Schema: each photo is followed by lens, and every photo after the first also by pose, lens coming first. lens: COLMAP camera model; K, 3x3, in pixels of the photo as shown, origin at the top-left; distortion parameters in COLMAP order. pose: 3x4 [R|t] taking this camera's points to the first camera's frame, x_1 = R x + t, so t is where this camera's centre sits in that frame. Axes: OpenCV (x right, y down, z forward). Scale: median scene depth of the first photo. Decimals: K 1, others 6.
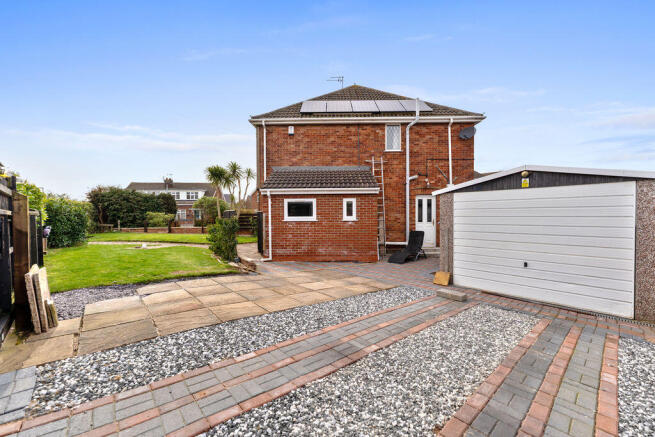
lens RADIAL K [[260.1, 0, 327.5], [0, 260.1, 218.5], [0, 0, 1]] dist [0.000707, -0.000080]
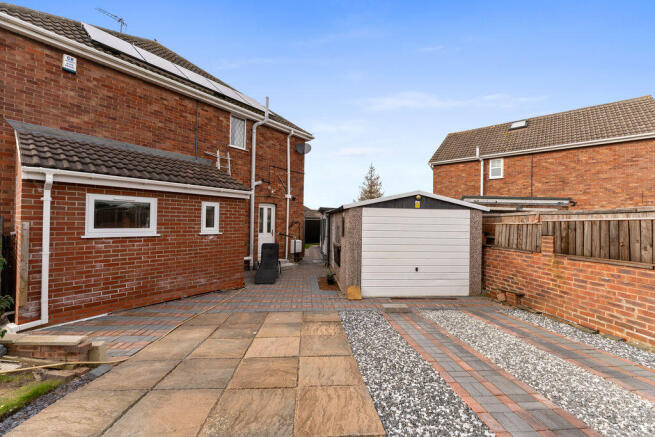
lens RADIAL K [[263.1, 0, 327.5], [0, 263.1, 218.5], [0, 0, 1]] dist [-0.001565, -0.000253]
pose [[0.606666, 0.025603, 0.794544, -0.238327], [-0.007954, 0.999627, -0.026139, -0.014508], [-0.794917, 0.009538, 0.606644, 0.264473]]
